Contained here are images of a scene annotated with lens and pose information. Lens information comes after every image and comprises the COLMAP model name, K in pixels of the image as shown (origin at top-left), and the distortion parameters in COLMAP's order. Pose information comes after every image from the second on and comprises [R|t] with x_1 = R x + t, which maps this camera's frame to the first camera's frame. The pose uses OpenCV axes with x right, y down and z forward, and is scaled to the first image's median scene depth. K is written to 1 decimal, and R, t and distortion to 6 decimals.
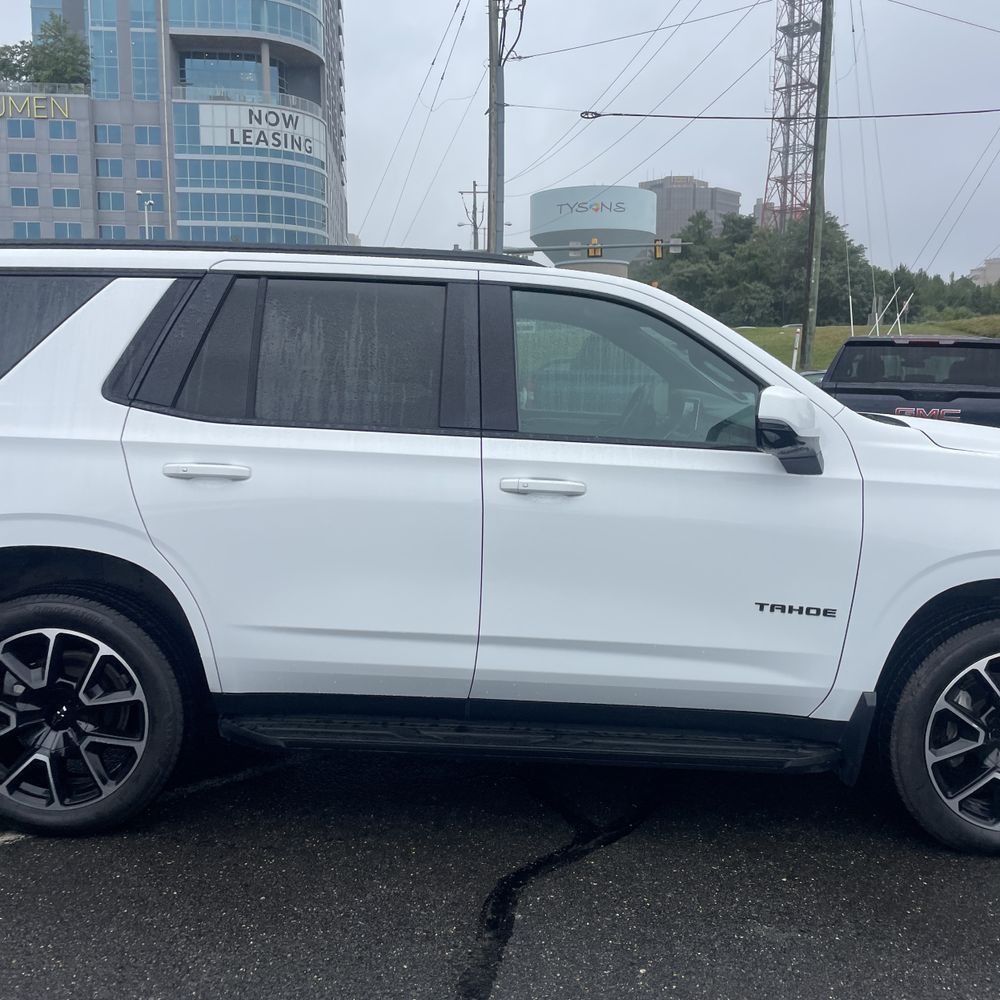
lens RADIAL K [[1001.1, 0, 495.6], [0, 1001.1, 502.7], [0, 0, 1]] dist [0.082840, -0.111042]
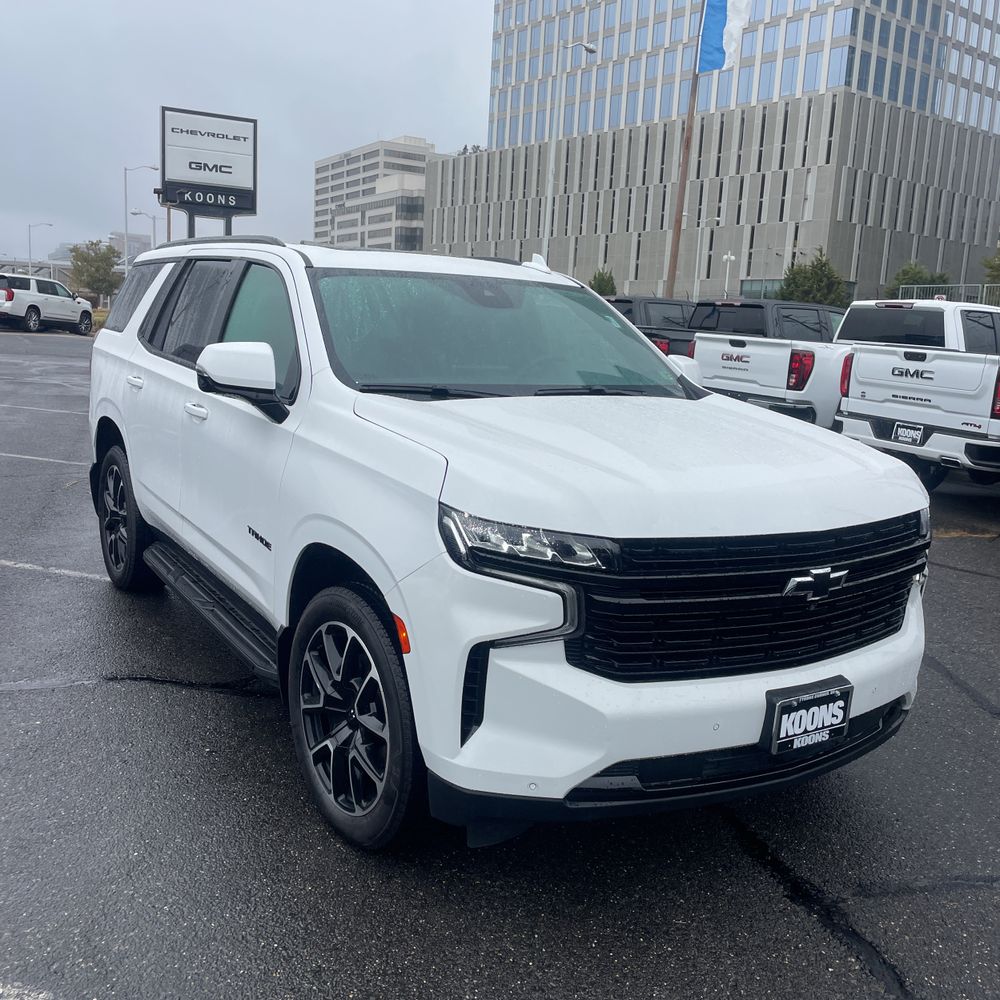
lens RADIAL K [[1007.8, 0, 493.1], [0, 1007.8, 495.6], [0, 0, 1]] dist [0.096502, -0.121896]
pose [[0.533517, 0.161802, -0.830169, 1.358038], [-0.157210, 0.983397, 0.090634, -0.086369], [0.831050, 0.082156, 0.550096, 0.562489]]
